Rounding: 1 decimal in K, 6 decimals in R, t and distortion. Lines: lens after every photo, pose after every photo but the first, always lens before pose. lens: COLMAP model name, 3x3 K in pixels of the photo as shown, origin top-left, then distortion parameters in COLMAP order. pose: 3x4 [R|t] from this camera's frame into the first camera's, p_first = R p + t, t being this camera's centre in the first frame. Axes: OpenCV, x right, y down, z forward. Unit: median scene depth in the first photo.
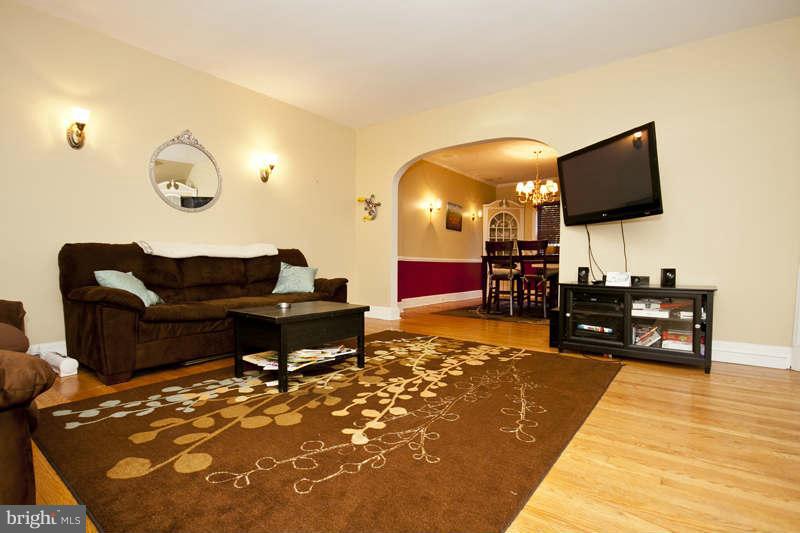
lens RADIAL K [[397.4, 0, 400.0], [0, 397.4, 266.5], [0, 0, 1]] dist [0.000914, -0.000079]
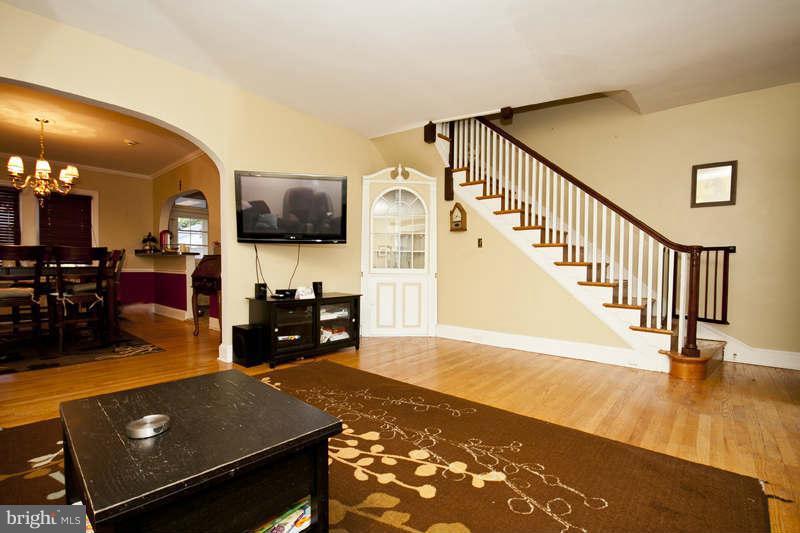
lens RADIAL K [[366.8, 0, 404.6], [0, 366.8, 274.4], [0, 0, 1]] dist [-0.013515, -0.000835]
pose [[0.056248, -0.027626, 0.998035, -0.664390], [0.007867, 0.999598, 0.027226, -0.062812], [-0.998386, 0.006320, 0.056443, 0.769912]]
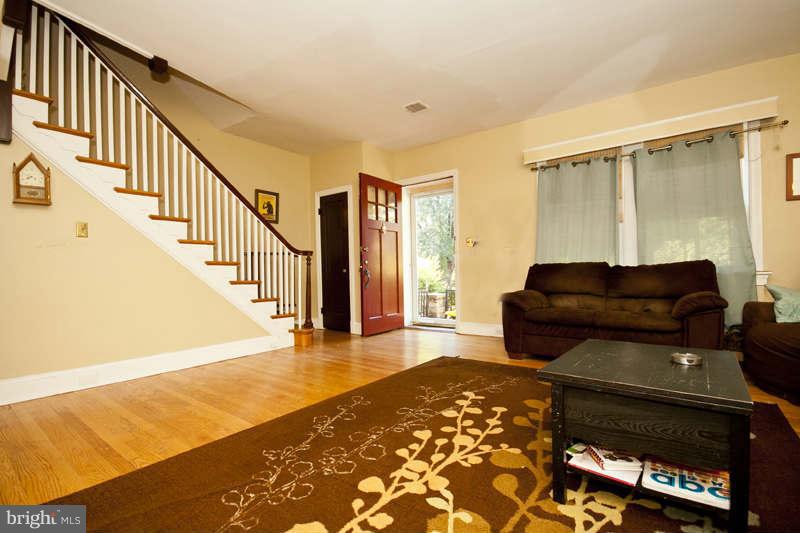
lens RADIAL K [[366.8, 0, 404.6], [0, 366.8, 274.4], [0, 0, 1]] dist [-0.013515, -0.000835]
pose [[-0.999823, 0.015331, -0.010889, 0.099834], [0.015110, 0.999685, 0.020054, -0.035664], [0.011193, 0.019886, -0.999740, 1.572629]]
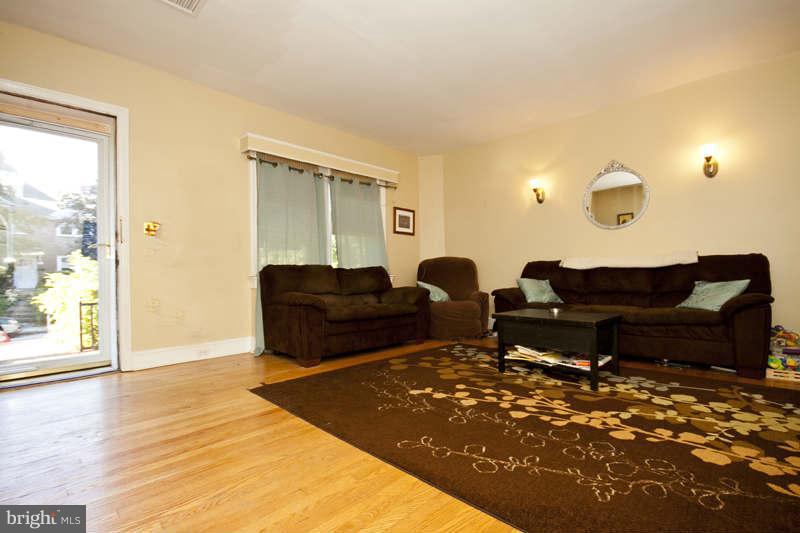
lens RADIAL K [[366.8, 0, 404.6], [0, 366.8, 274.4], [0, 0, 1]] dist [-0.013515, -0.000835]
pose [[-0.120304, 0.000401, -0.992737, 0.839852], [-0.003580, 0.999993, 0.000837, -0.005668], [0.992731, 0.003655, -0.120302, 0.737759]]
